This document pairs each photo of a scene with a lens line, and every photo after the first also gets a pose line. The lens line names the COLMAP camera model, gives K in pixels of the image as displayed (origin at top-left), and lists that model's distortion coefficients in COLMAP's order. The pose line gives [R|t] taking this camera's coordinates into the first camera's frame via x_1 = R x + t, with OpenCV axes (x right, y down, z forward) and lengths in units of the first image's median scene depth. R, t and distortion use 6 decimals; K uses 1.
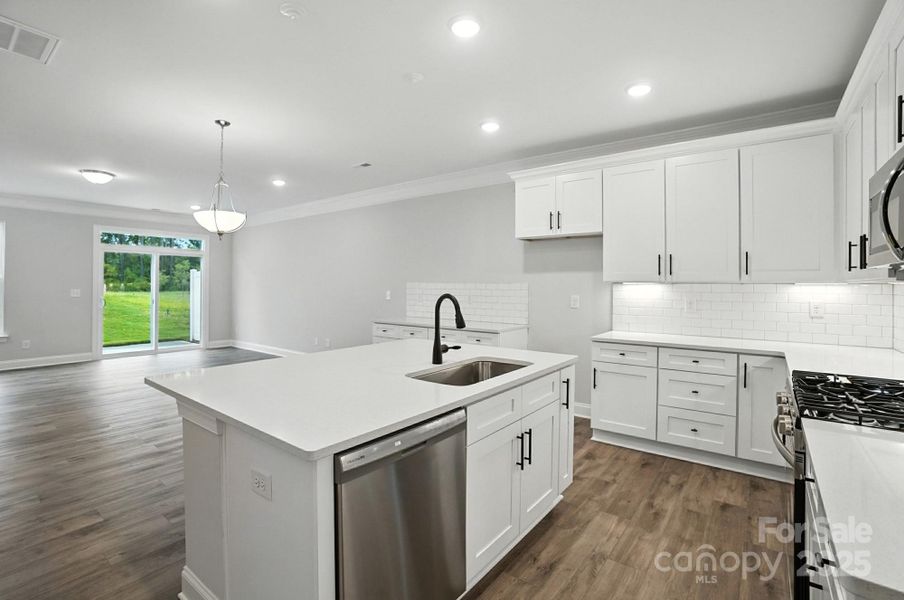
lens RADIAL K [[416.6, 0, 450.1], [0, 416.6, 286.7], [0, 0, 1]] dist [-0.068076, 0.026909]
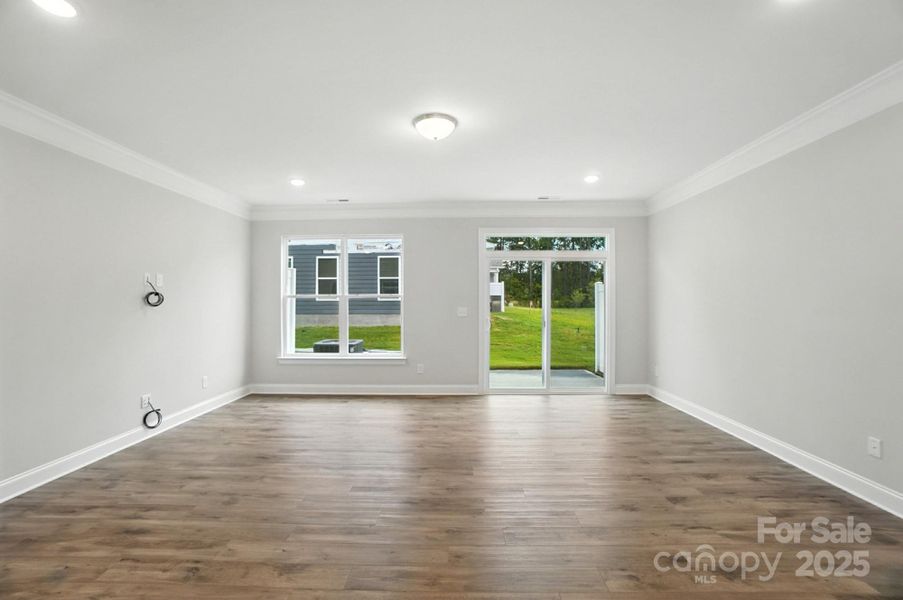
lens RADIAL K [[403.9, 0, 446.7], [0, 403.9, 296.9], [0, 0, 1]] dist [-0.064870, 0.024626]
pose [[0.585435, -0.017078, -0.810539, -0.378717], [0.003652, 0.999824, -0.018429, -0.000477], [0.810711, 0.007828, 0.585394, 0.668766]]
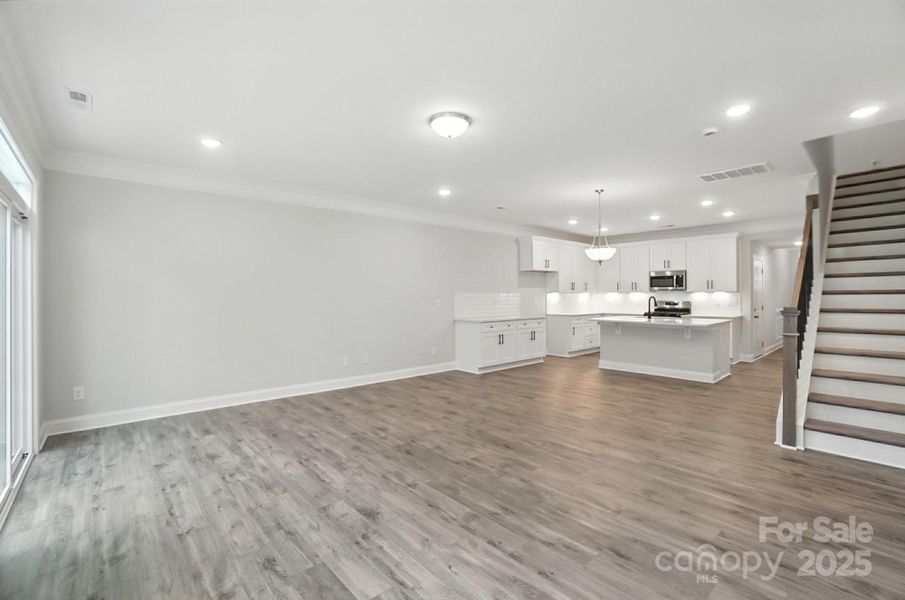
lens RADIAL K [[404.7, 0, 447.7], [0, 404.7, 296.9], [0, 0, 1]] dist [-0.064870, 0.024626]
pose [[0.194860, -0.008619, 0.980793, -1.565020], [0.008184, 0.999941, 0.007161, -0.006132], [-0.980797, 0.006632, 0.194919, 0.907214]]
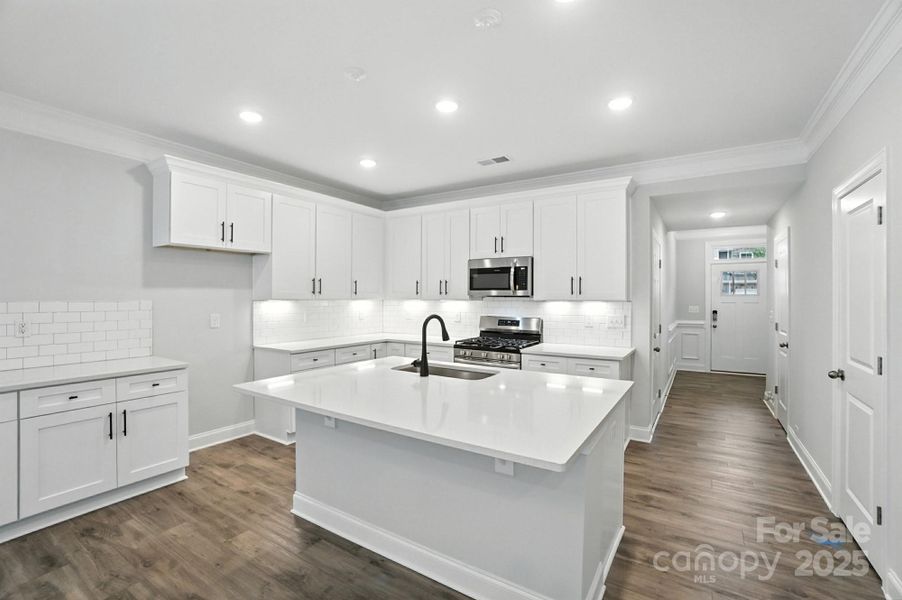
lens RADIAL K [[403.4, 0, 446.2], [0, 403.4, 296.9], [0, 0, 1]] dist [-0.064870, 0.024626]
pose [[-0.078436, -0.005515, 0.996904, -0.537461], [-0.000198, 0.999985, 0.005517, -0.018734], [-0.996919, 0.000236, -0.078436, 0.486940]]
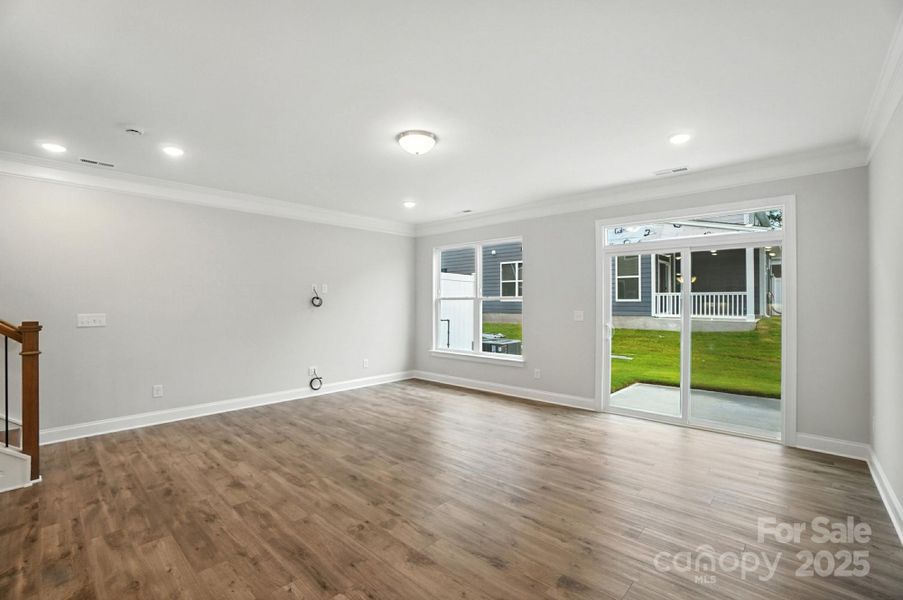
lens RADIAL K [[400.7, 0, 451.5], [0, 400.7, 300.0], [0, 0, 1]] dist [-0.064842, 0.024448]
pose [[-0.090079, -0.008994, -0.995894, -0.235285], [-0.004162, 0.999954, -0.008654, -0.009778], [0.995926, 0.003365, -0.090112, 1.152871]]
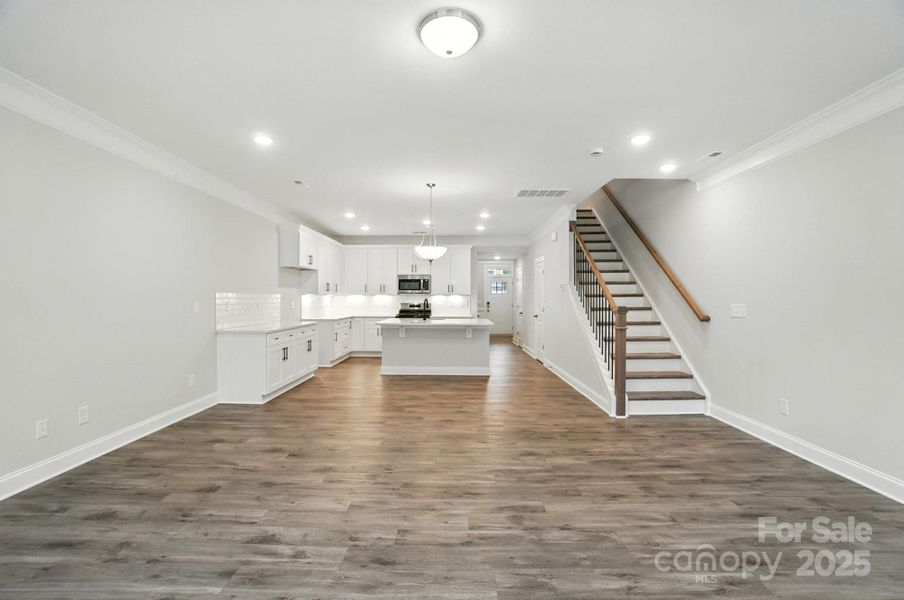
lens RADIAL K [[404.3, 0, 447.2], [0, 404.3, 296.9], [0, 0, 1]] dist [-0.064870, 0.024626]
pose [[-0.593622, -0.001993, 0.804742, -1.260520], [-0.000779, 0.999998, 0.001902, -0.000730], [-0.804744, 0.000502, -0.593622, 1.291769]]
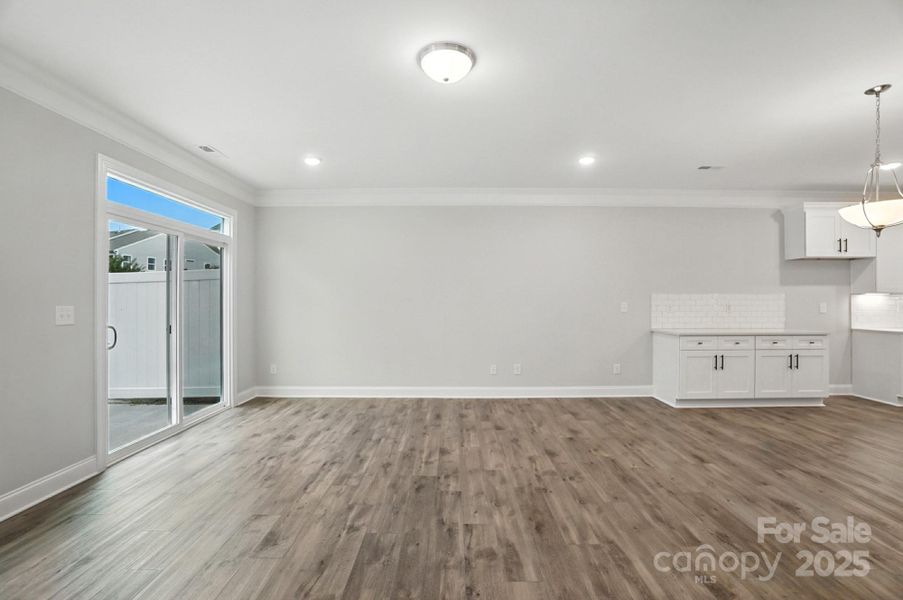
lens RADIAL K [[400.7, 0, 451.5], [0, 400.7, 300.0], [0, 0, 1]] dist [-0.064842, 0.024448]
pose [[0.799030, -0.004588, 0.601273, -1.199166], [0.006290, 0.999980, -0.000729, 0.003705], [-0.601258, 0.004364, 0.799043, 0.640544]]
